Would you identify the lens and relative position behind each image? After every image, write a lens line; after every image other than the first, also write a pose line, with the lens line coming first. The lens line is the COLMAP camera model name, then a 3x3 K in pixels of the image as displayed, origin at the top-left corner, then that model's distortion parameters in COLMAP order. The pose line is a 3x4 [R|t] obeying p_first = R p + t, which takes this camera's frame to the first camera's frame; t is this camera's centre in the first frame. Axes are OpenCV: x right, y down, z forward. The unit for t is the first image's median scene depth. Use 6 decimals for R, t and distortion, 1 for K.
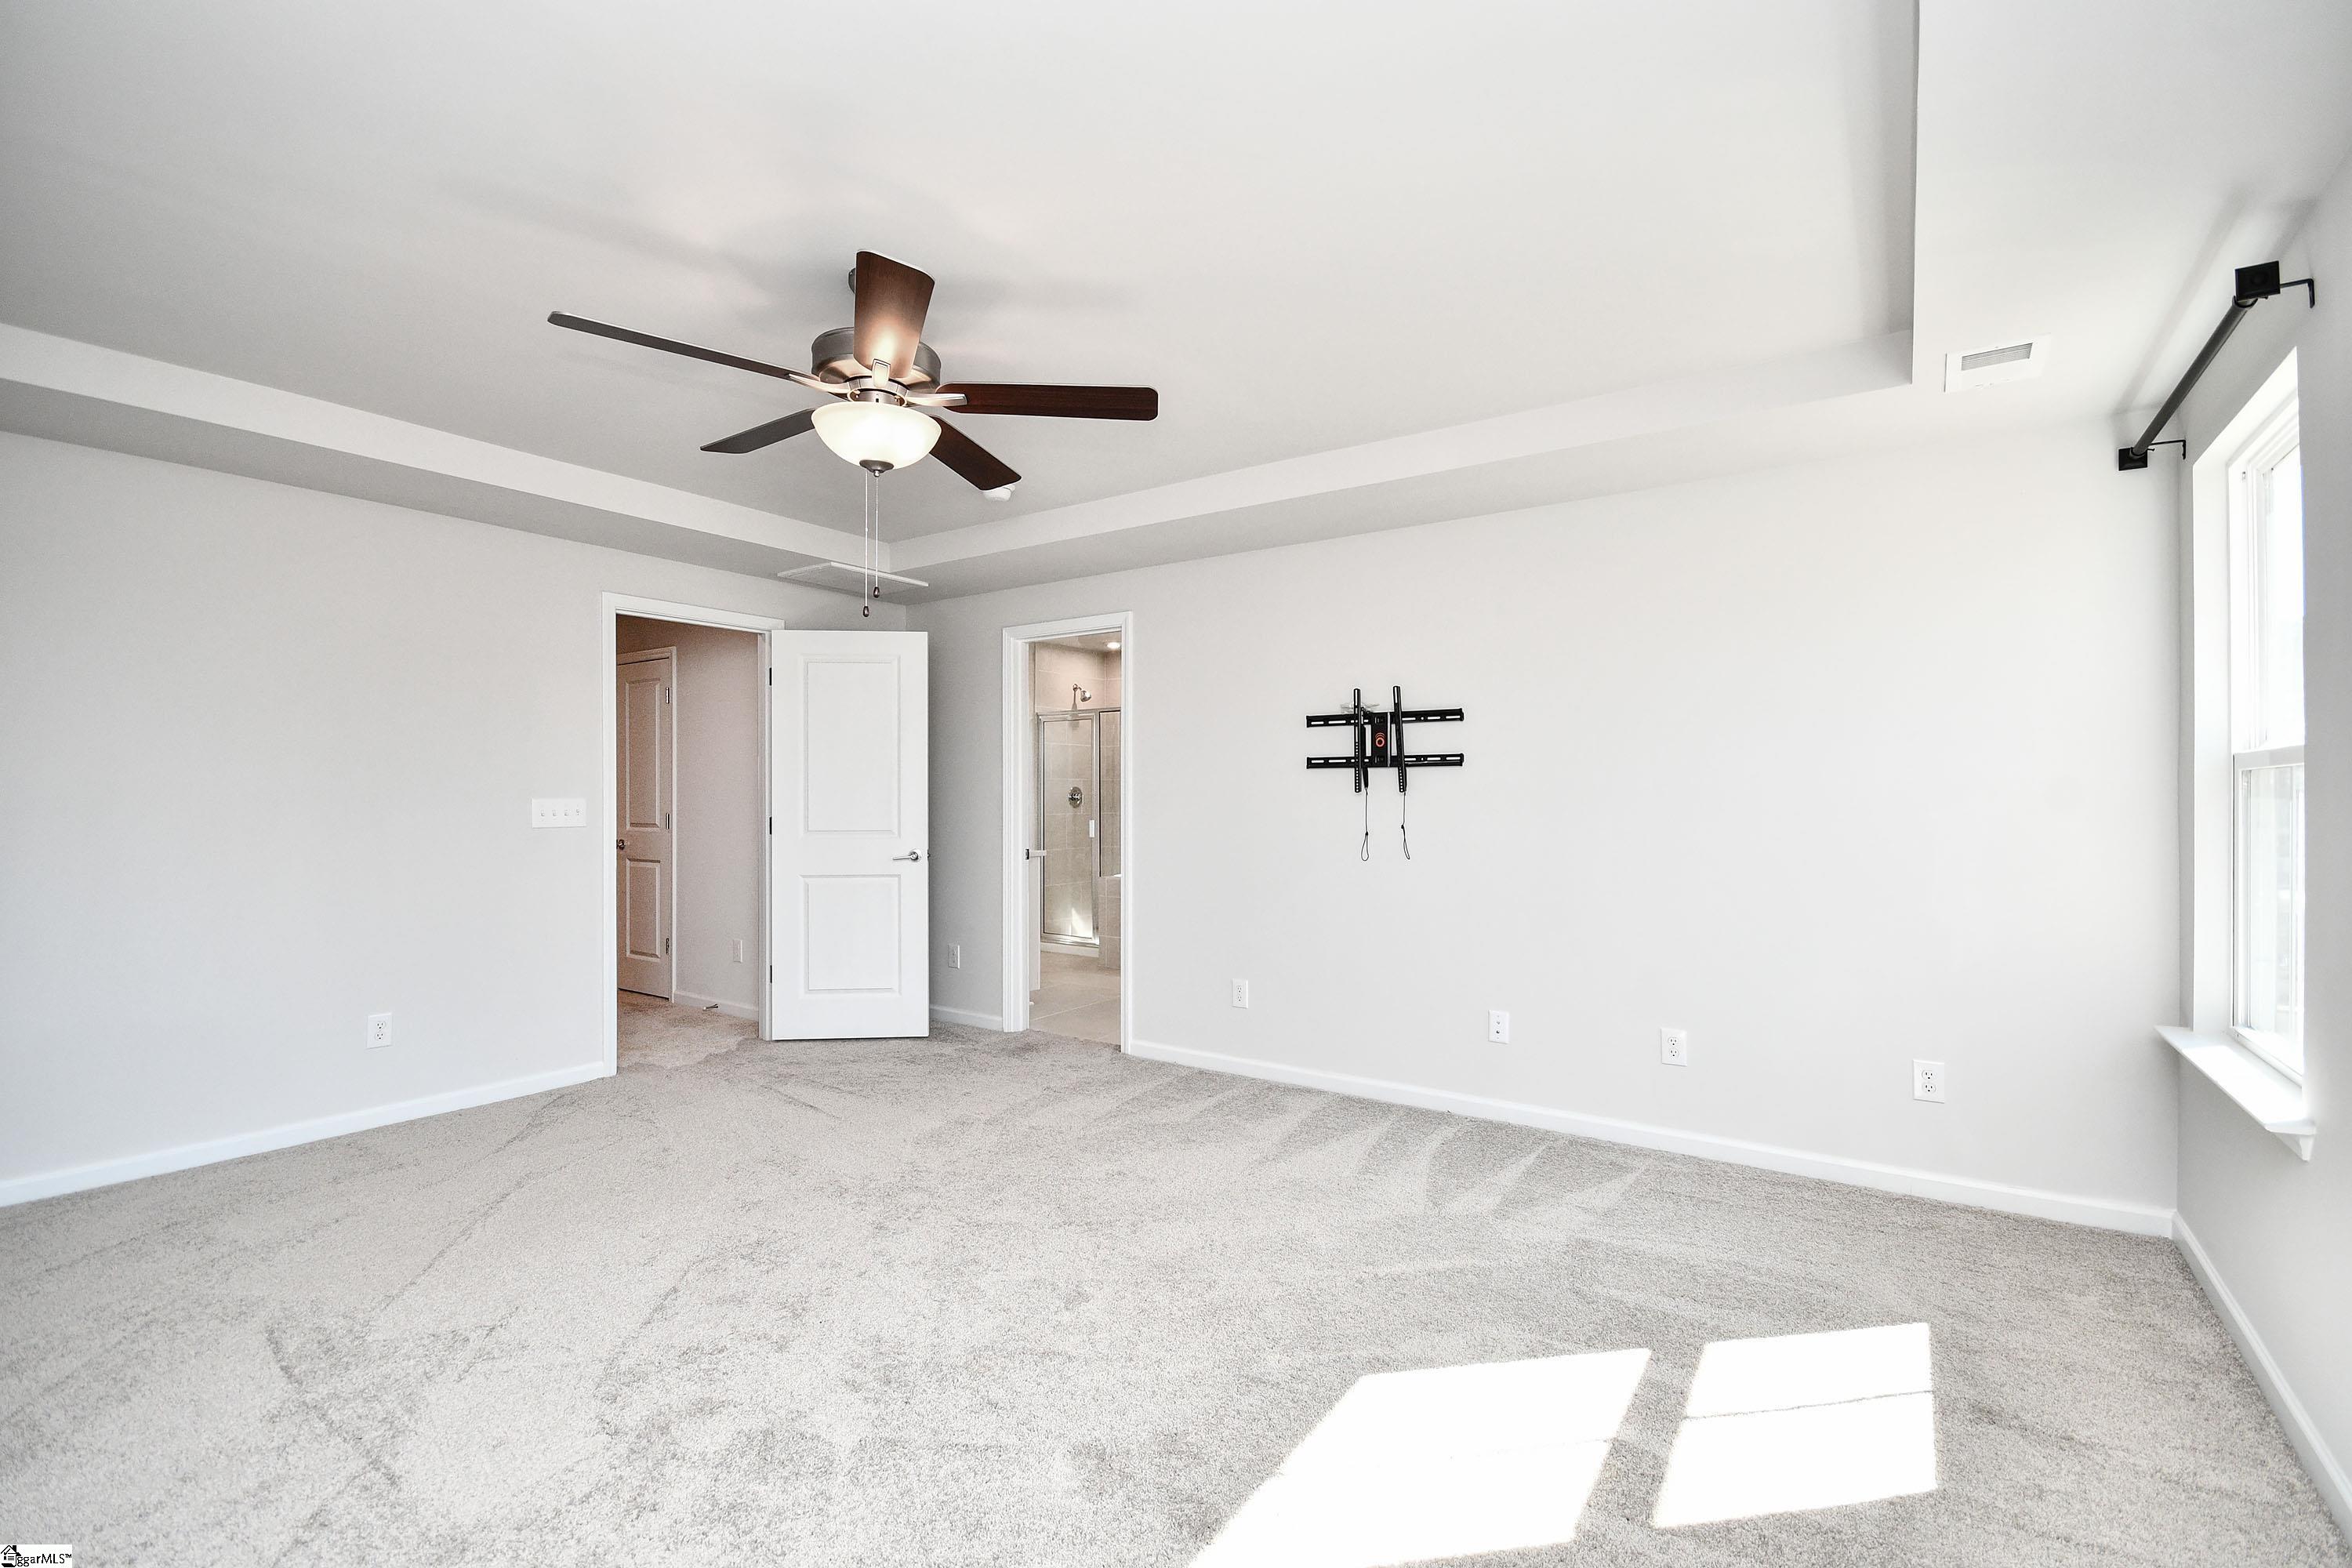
lens RADIAL K [[1043.7, 0, 1176.0], [0, 1043.7, 784.0], [0, 0, 1]] dist [0.000623, 0.000188]
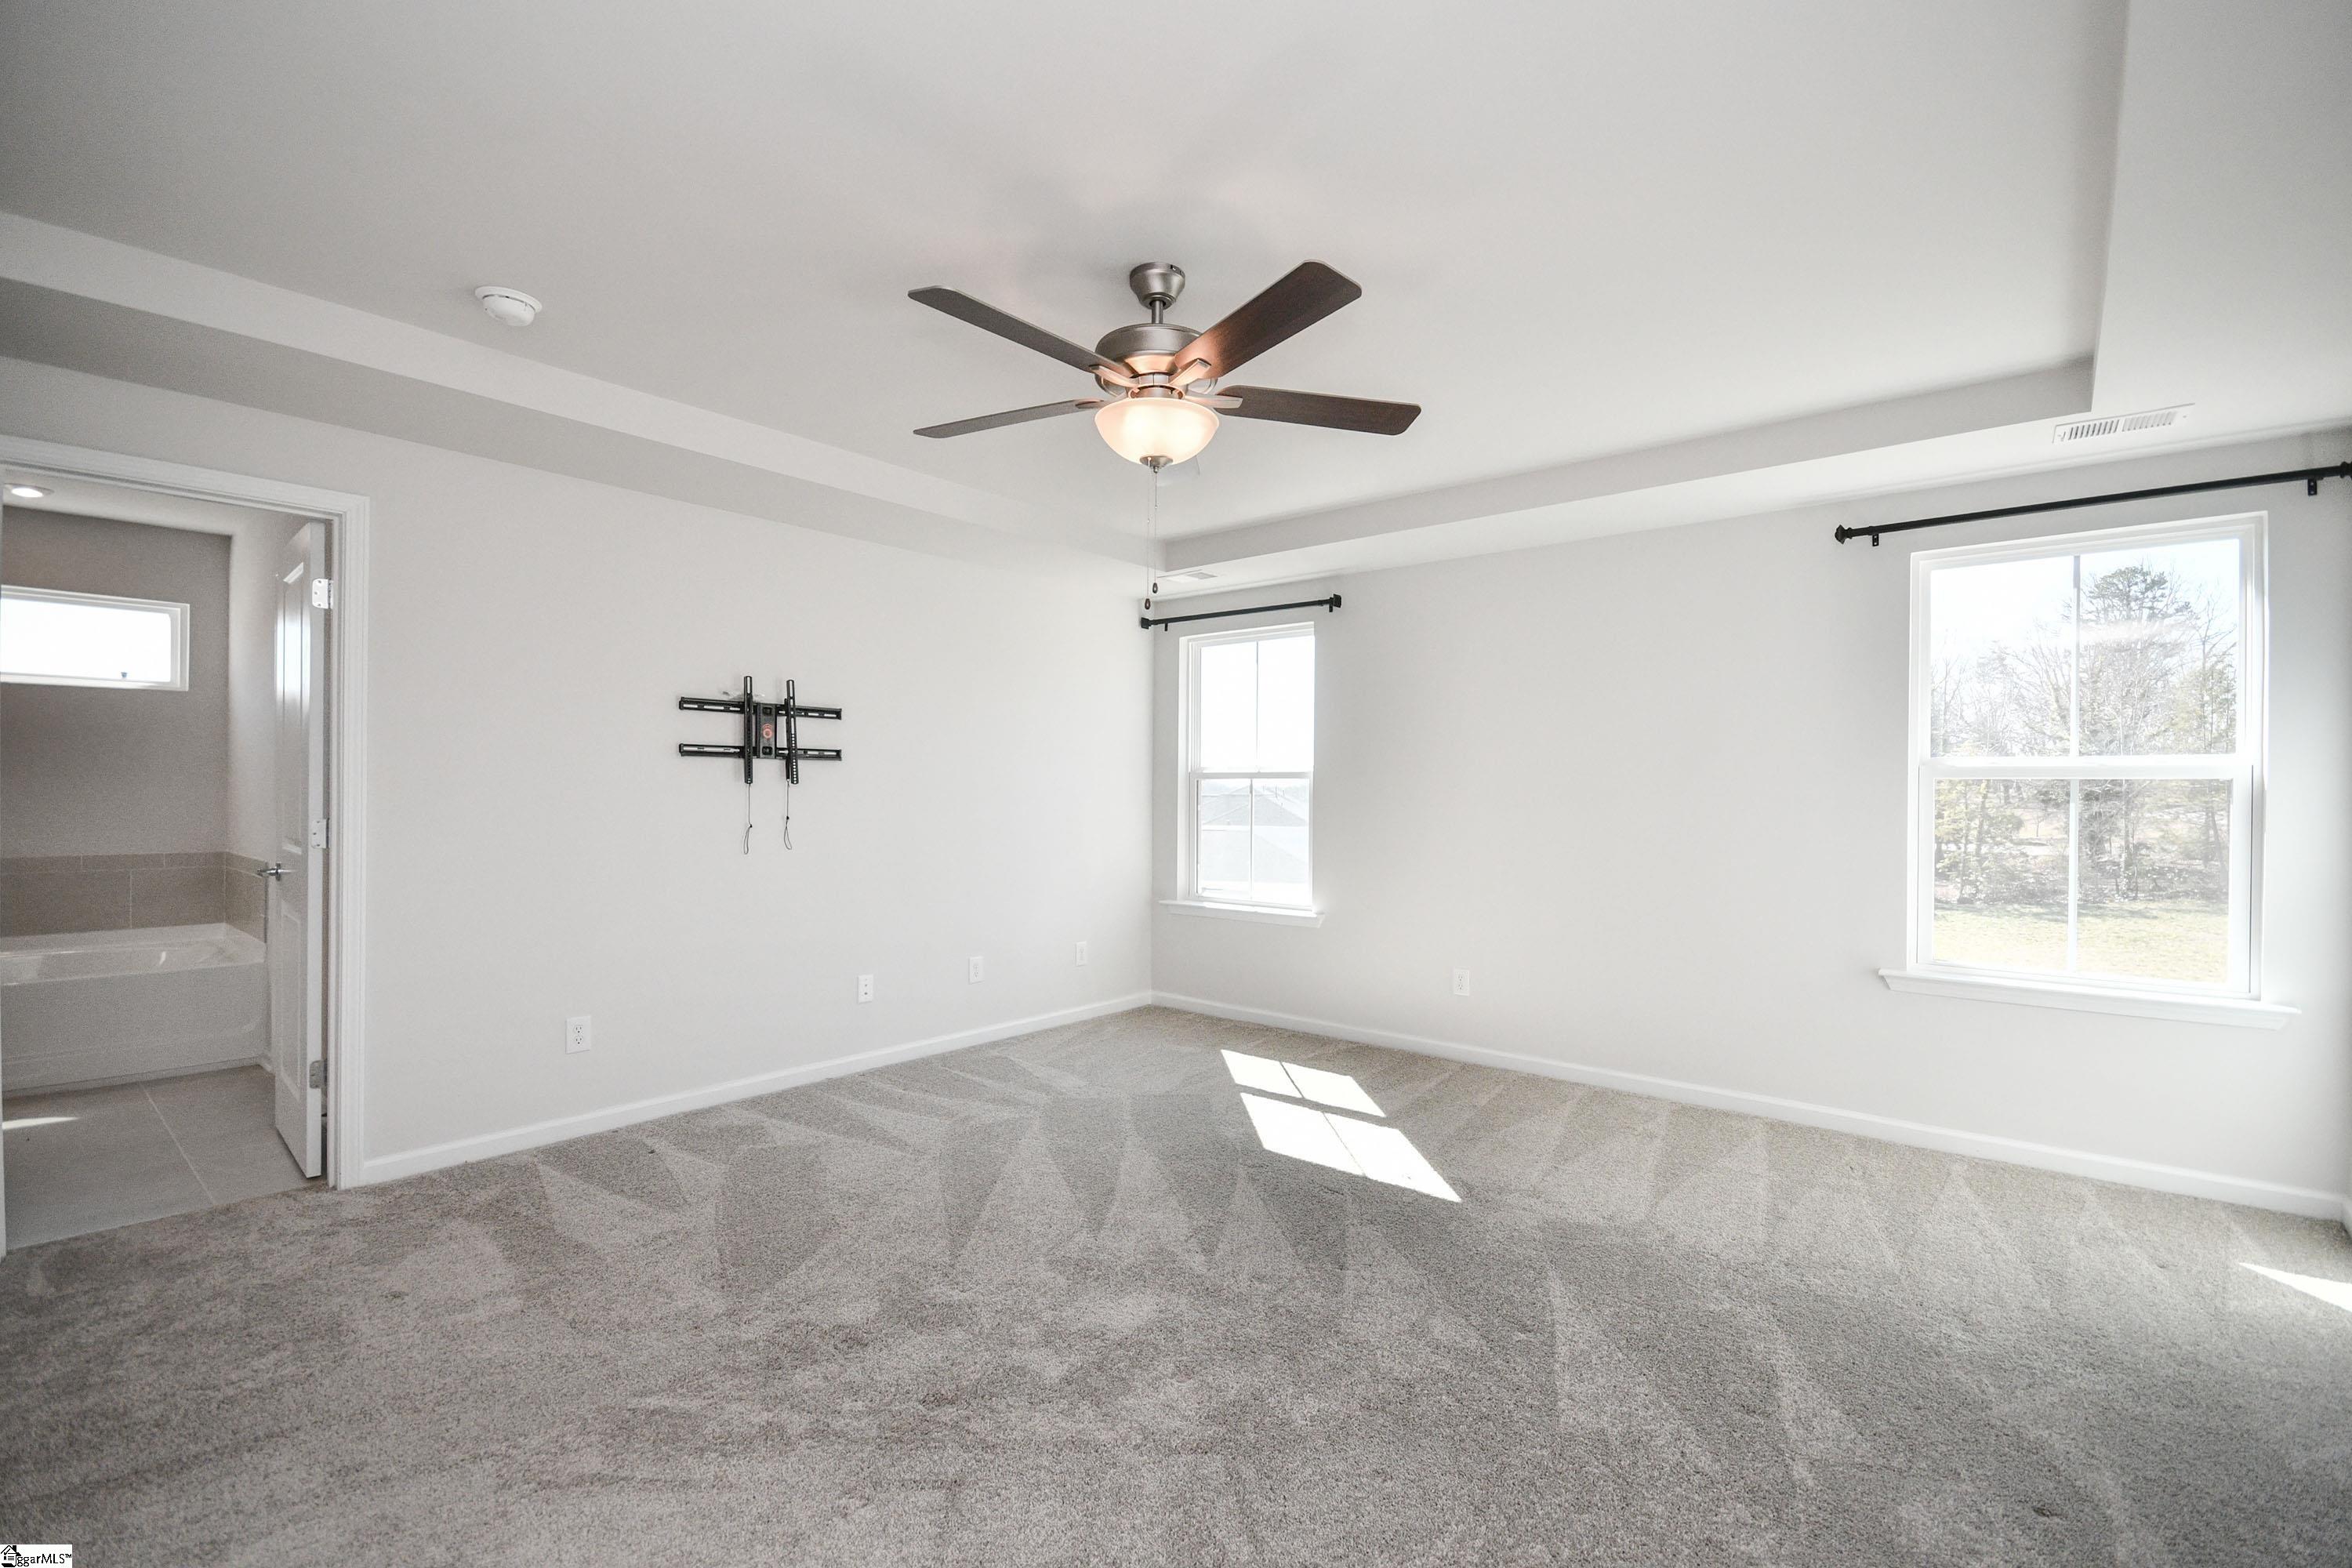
lens RADIAL K [[1043.7, 0, 1176.0], [0, 1043.7, 784.0], [0, 0, 1]] dist [0.000623, 0.000188]
pose [[0.093624, 0.008325, 0.995573, -0.755483], [-0.015361, 0.999858, -0.006917, 0.009020], [-0.995489, -0.014645, 0.093738, 0.520537]]
